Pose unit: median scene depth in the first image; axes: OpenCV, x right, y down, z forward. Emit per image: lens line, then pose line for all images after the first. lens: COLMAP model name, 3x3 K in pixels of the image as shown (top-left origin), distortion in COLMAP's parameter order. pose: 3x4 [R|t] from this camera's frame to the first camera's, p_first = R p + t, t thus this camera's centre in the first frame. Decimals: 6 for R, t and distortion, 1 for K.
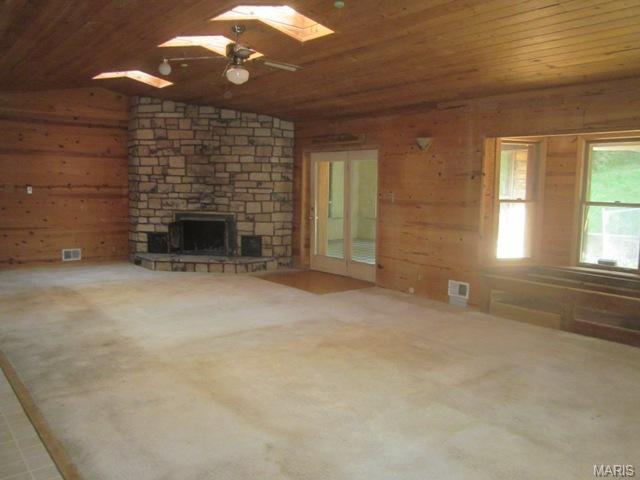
lens RADIAL K [[534.0, 0, 319.7], [0, 534.0, 239.1], [0, 0, 1]] dist [-0.047818, 0.026171]
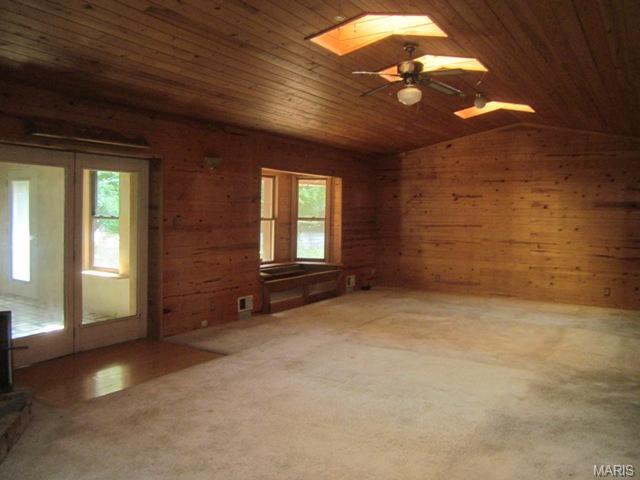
lens RADIAL K [[534.0, 0, 320.3], [0, 534.0, 240.7], [0, 0, 1]] dist [-0.047818, 0.026171]
pose [[-0.308795, -0.074102, 0.948238, -0.804101], [0.080344, 0.991365, 0.103636, -0.132452], [-0.947729, 0.108188, -0.300175, 1.166631]]
